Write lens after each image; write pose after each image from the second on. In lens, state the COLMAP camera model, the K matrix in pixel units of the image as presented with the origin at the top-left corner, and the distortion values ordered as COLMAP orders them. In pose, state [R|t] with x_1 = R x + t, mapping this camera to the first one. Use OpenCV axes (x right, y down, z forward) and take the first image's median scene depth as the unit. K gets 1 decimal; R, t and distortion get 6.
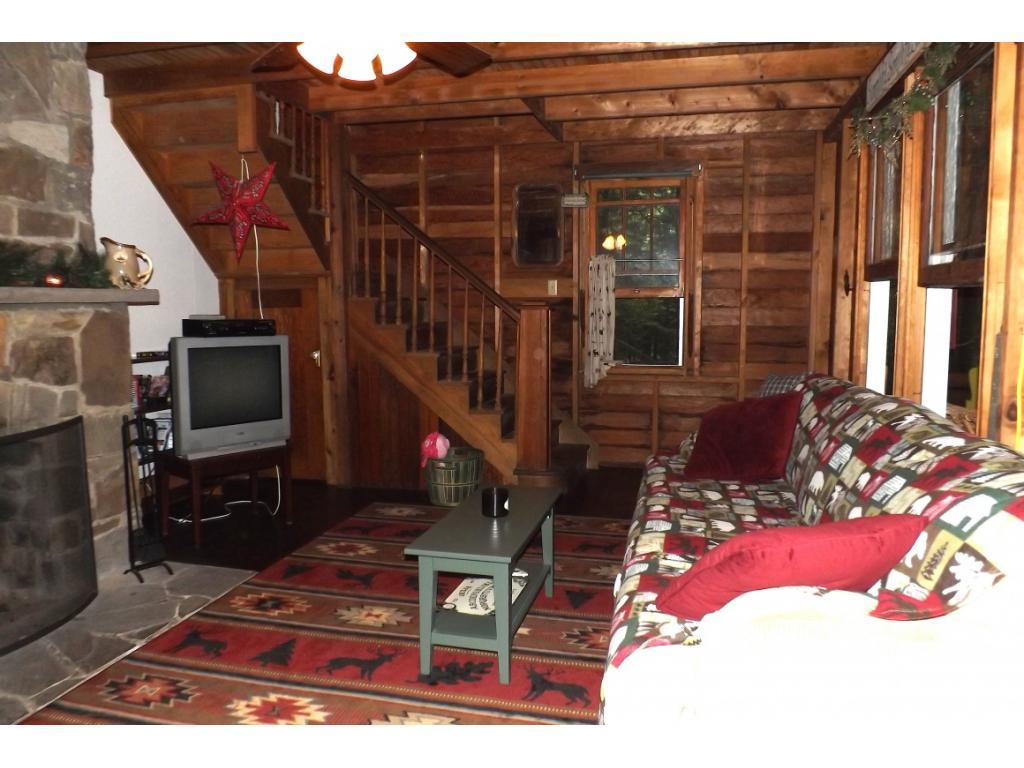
lens RADIAL K [[733.2, 0, 512.0], [0, 733.2, 384.0], [0, 0, 1]] dist [-0.042349, 0.005813]
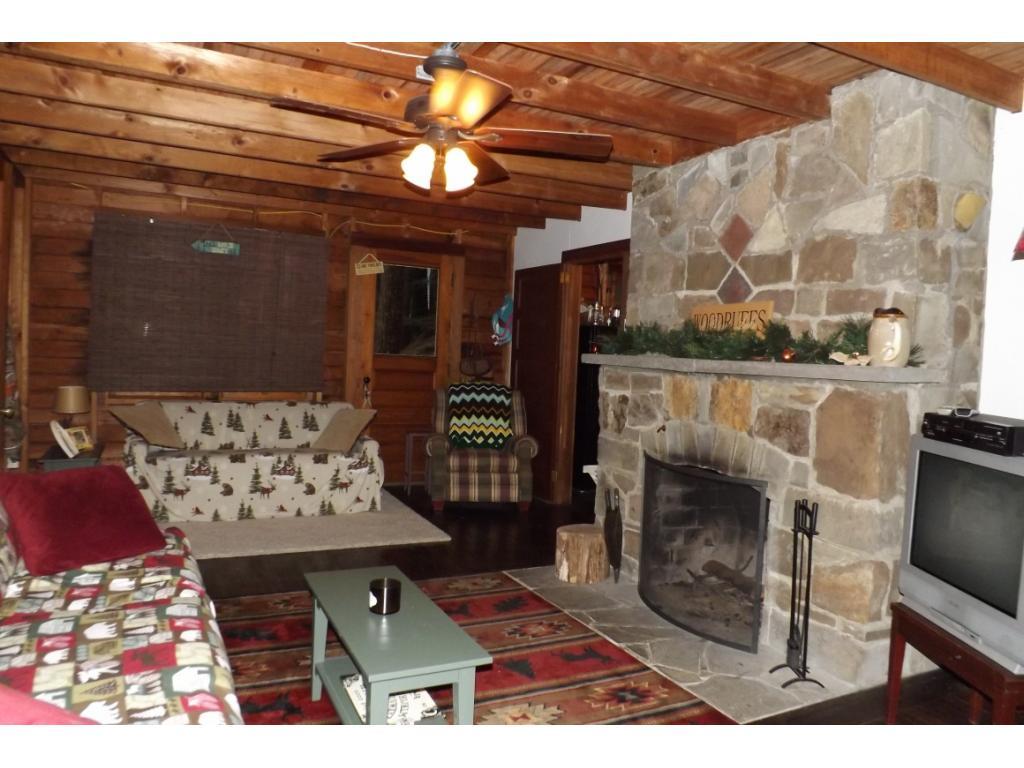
lens RADIAL K [[733.2, 0, 512.0], [0, 733.2, 384.0], [0, 0, 1]] dist [-0.042349, 0.005813]
pose [[-0.760828, -0.003386, -0.648945, 0.389506], [-0.112840, 0.985444, 0.127153, -0.194021], [0.639068, 0.169968, -0.750135, 1.558410]]
